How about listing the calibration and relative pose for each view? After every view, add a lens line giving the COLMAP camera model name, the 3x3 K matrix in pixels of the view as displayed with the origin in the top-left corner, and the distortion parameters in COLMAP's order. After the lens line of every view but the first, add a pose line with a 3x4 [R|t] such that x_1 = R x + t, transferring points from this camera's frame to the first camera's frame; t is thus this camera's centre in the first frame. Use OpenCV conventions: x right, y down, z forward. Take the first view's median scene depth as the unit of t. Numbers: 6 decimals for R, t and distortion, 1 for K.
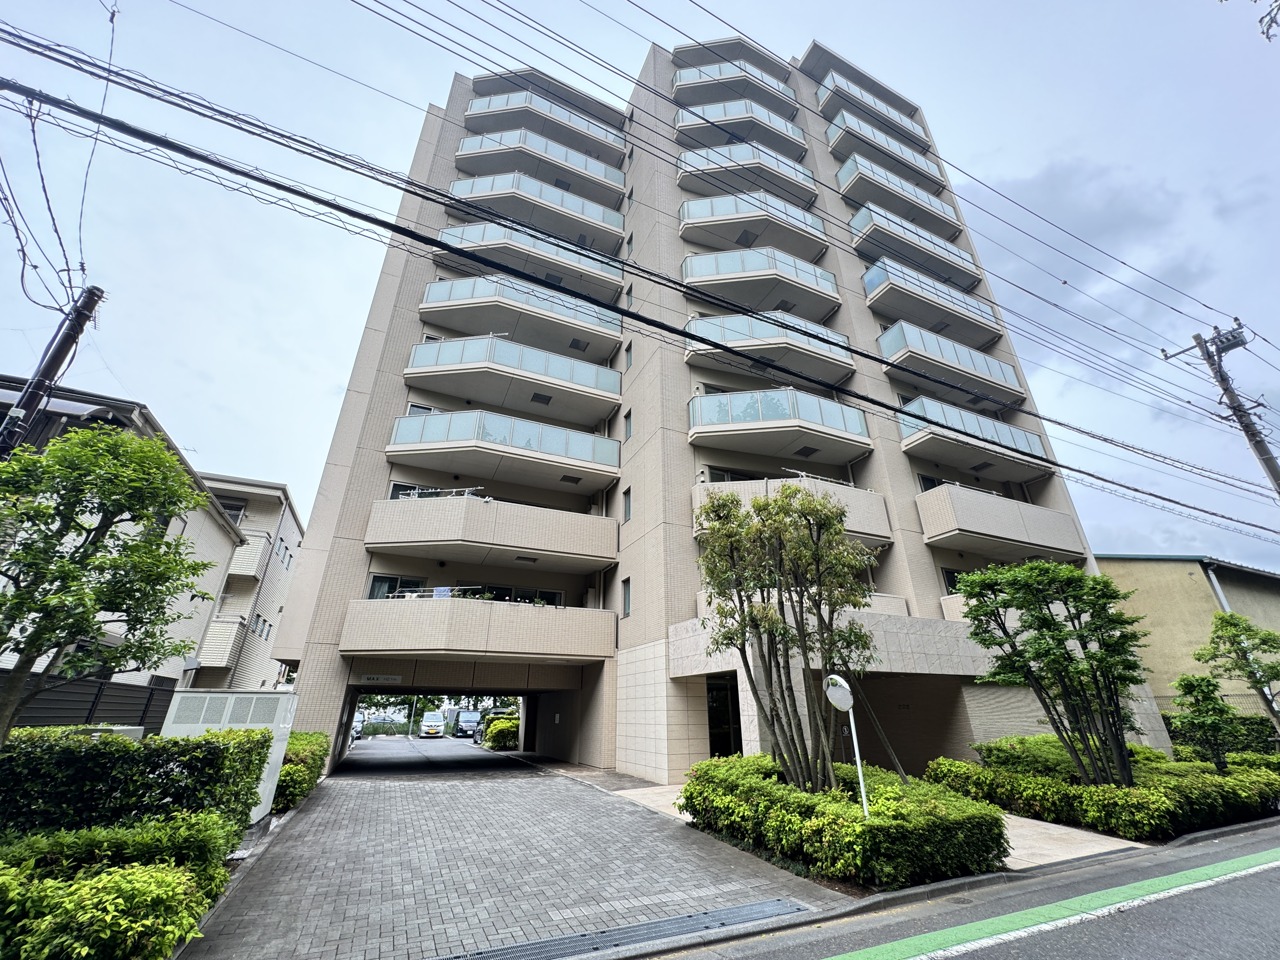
lens RADIAL K [[511.0, 0, 640.0], [0, 511.0, 480.0], [0, 0, 1]] dist [-0.004351, 0.000416]
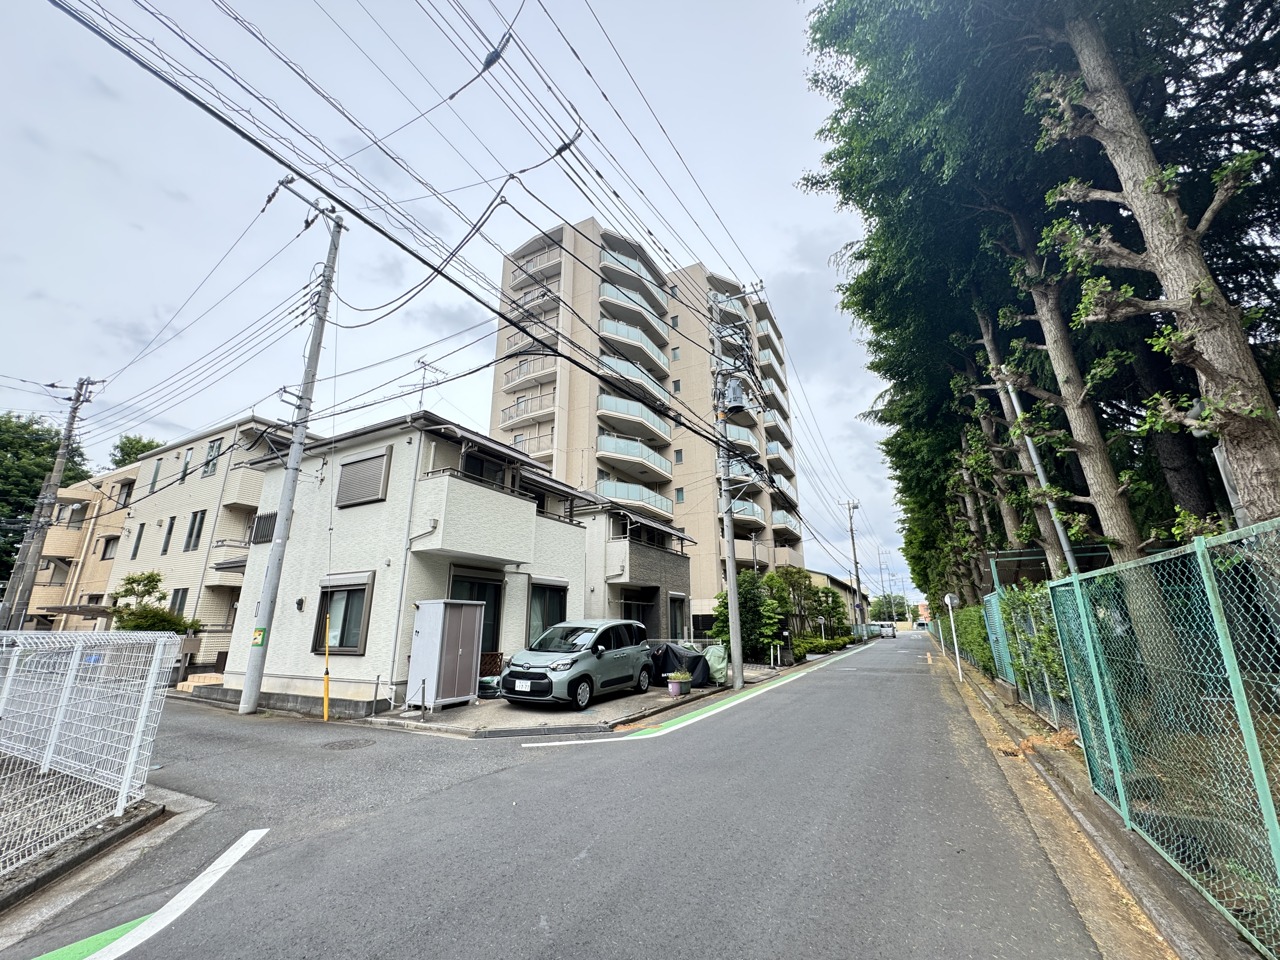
lens RADIAL K [[511.0, 0, 640.0], [0, 511.0, 480.0], [0, 0, 1]] dist [-0.004351, 0.000416]
pose [[0.796695, 0.162934, 0.582005, -2.270270], [-0.246527, 0.966831, 0.066799, -0.440651], [-0.551817, -0.196698, 0.810437, -0.982760]]
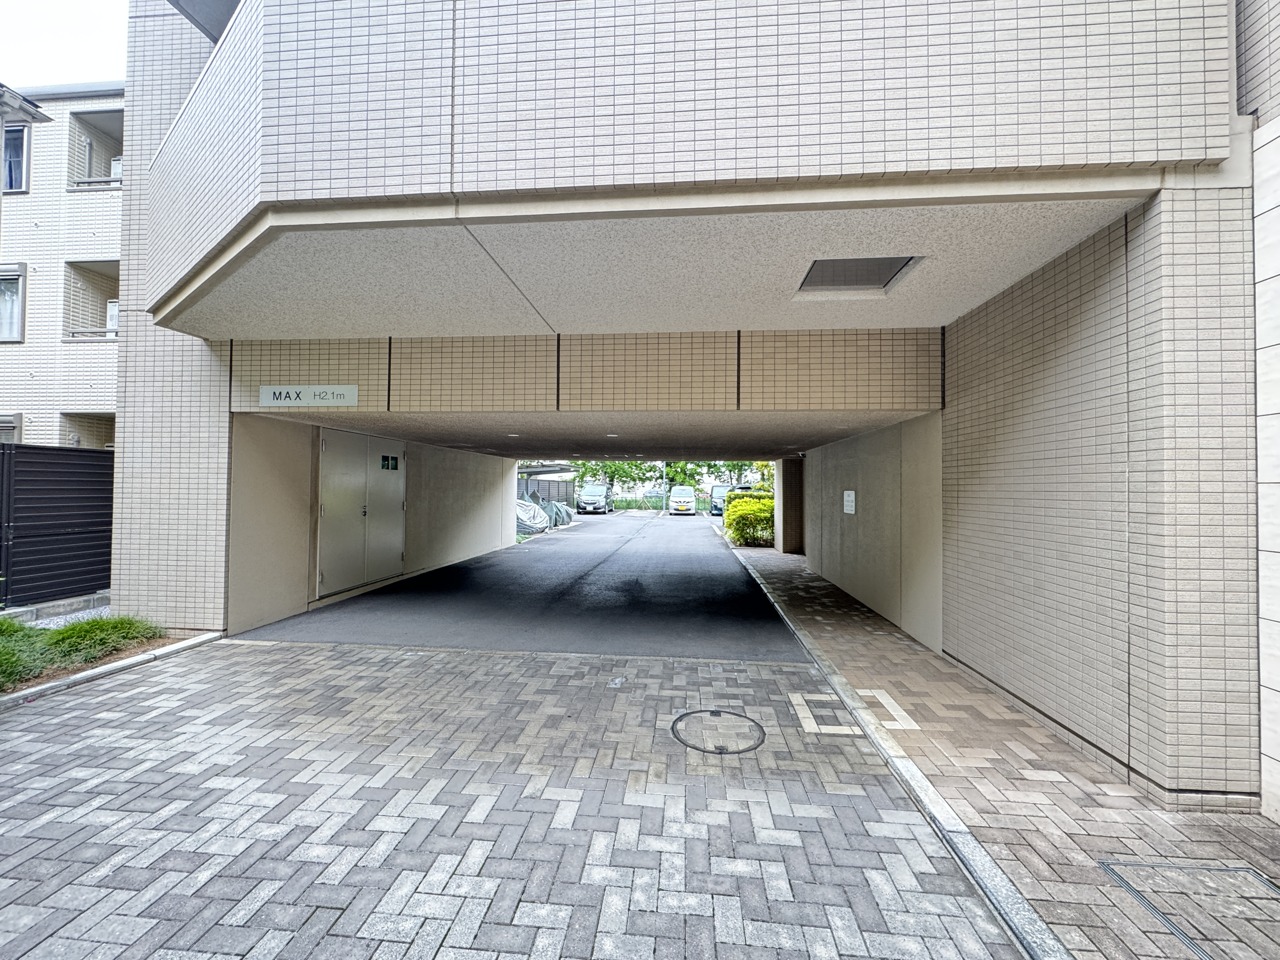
lens RADIAL K [[511.0, 0, 640.0], [0, 511.0, 480.0], [0, 0, 1]] dist [-0.004351, 0.000416]
pose [[0.868829, -0.001150, -0.495111, -0.178394], [0.200000, 0.915594, 0.348836, 0.468795], [0.452919, -0.402101, 0.795725, 1.030547]]
